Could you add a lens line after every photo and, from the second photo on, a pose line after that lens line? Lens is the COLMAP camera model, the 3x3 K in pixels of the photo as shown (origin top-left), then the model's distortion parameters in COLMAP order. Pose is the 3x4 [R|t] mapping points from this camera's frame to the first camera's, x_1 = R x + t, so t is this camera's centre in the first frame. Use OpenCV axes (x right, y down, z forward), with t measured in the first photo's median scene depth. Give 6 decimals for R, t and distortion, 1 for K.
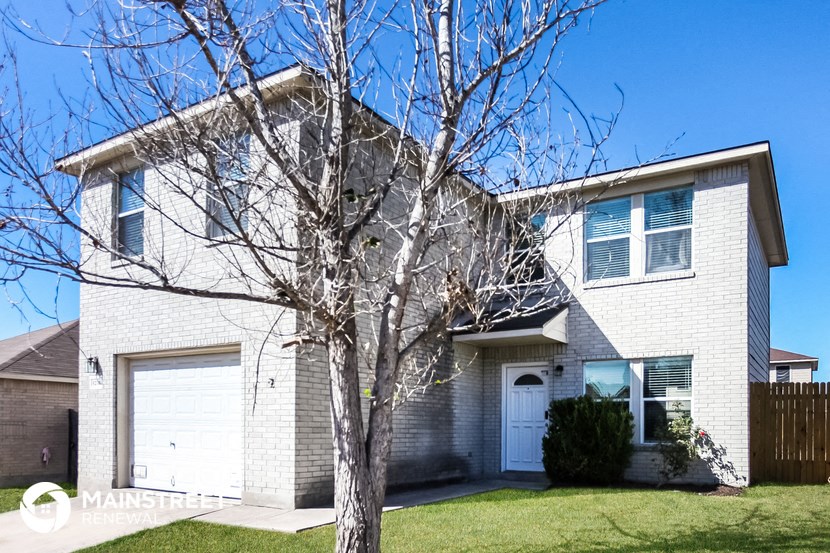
lens RADIAL K [[378.5, 0, 415.0], [0, 378.5, 276.5], [0, 0, 1]] dist [-0.001731, -0.000136]
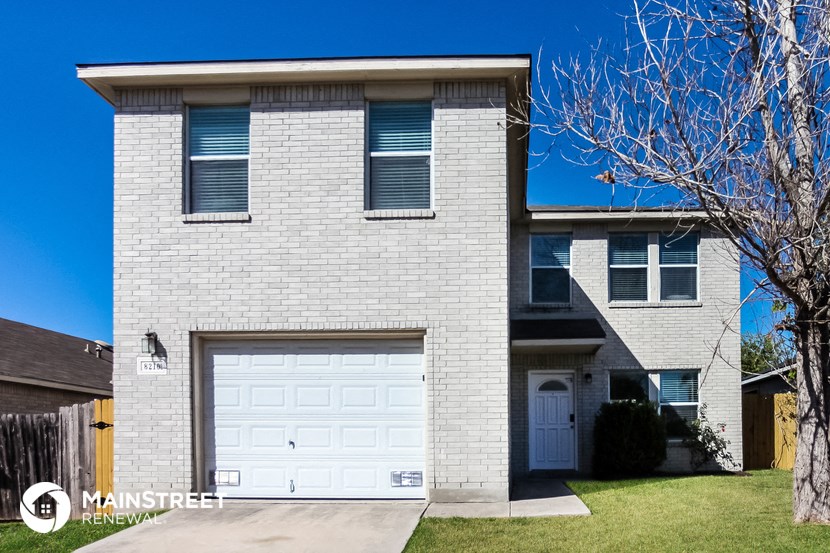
lens RADIAL K [[396.2, 0, 415.0], [0, 396.2, 276.5], [0, 0, 1]] dist [-0.011104, -0.000238]
pose [[0.941822, 0.122982, 0.312806, -0.592452], [-0.117604, 0.992405, -0.036079, 0.063031], [-0.314867, -0.002808, 0.949132, 0.065553]]
